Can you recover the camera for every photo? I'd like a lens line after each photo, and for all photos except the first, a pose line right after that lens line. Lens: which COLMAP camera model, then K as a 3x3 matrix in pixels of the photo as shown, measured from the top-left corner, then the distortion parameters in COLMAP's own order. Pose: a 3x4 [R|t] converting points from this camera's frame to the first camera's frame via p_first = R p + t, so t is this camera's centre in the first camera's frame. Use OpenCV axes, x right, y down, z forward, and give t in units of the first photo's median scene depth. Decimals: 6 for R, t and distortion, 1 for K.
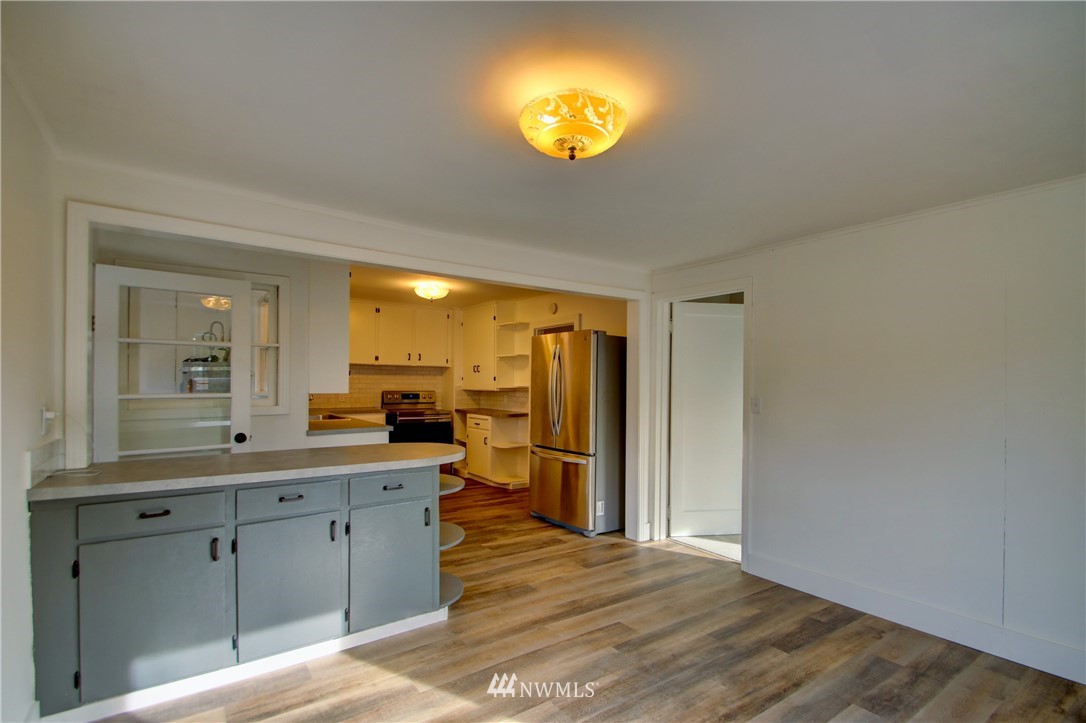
lens RADIAL K [[509.7, 0, 555.2], [0, 509.7, 380.7], [0, 0, 1]] dist [0.000906, -0.007121]
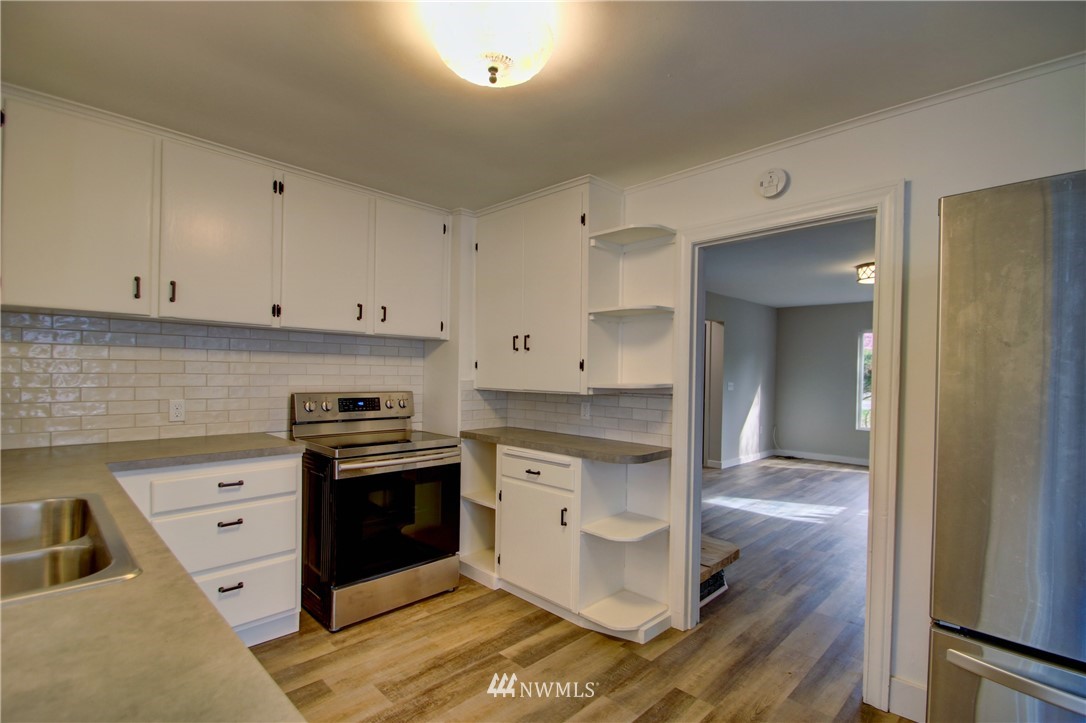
lens RADIAL K [[509.7, 0, 555.5], [0, 509.7, 380.3], [0, 0, 1]] dist [0.000906, -0.007121]
pose [[0.985344, 0.005097, 0.170502, -0.198607], [-0.008413, 0.999789, 0.018735, 0.000354], [-0.170371, -0.019895, 0.985179, 0.558108]]
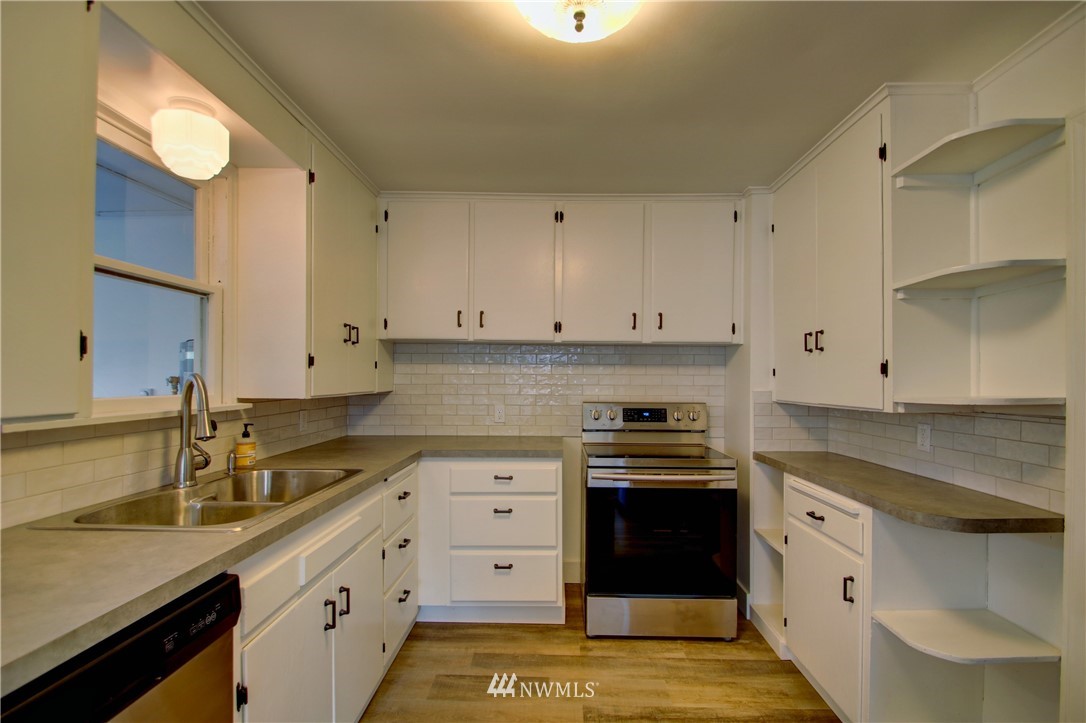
lens RADIAL K [[509.7, 0, 546.3], [0, 509.7, 379.5], [0, 0, 1]] dist [0.000906, -0.007121]
pose [[0.790754, -0.003546, -0.612124, -0.088962], [0.002544, 0.999994, -0.002507, 0.001676], [0.612129, 0.000425, 0.790758, 0.627877]]
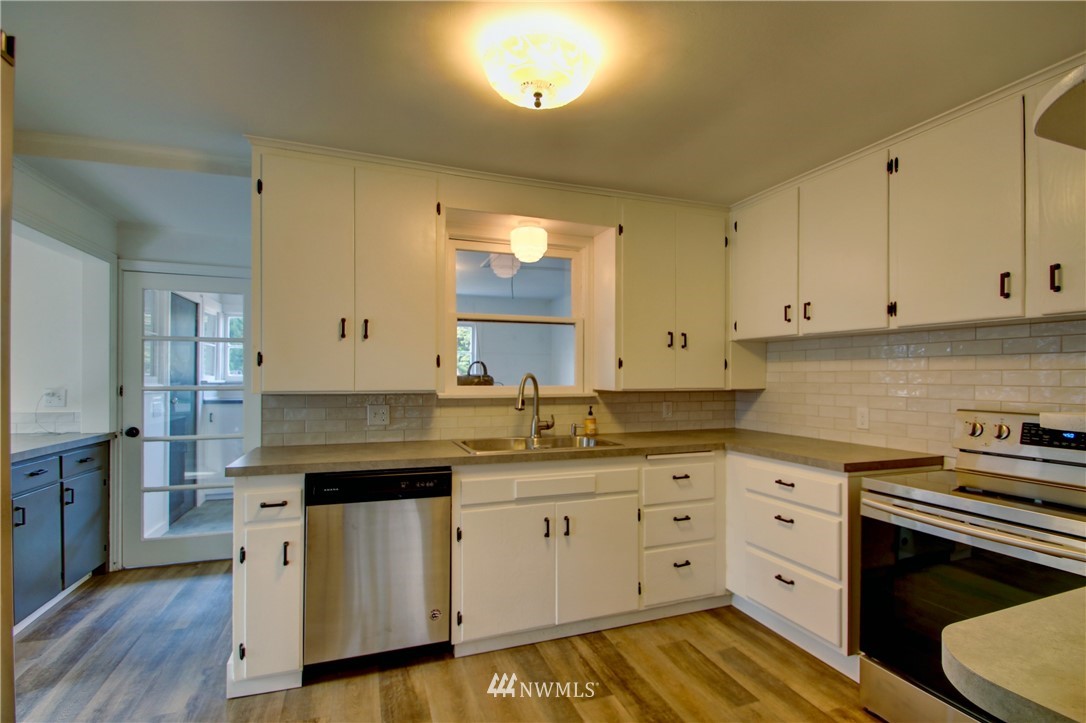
lens RADIAL K [[509.7, 0, 545.0], [0, 509.7, 378.6], [0, 0, 1]] dist [0.000906, -0.007121]
pose [[-0.285996, -0.006049, -0.958212, 0.034246], [-0.005973, 0.999972, -0.004530, 0.004401], [0.958212, 0.004428, -0.286024, 0.847256]]
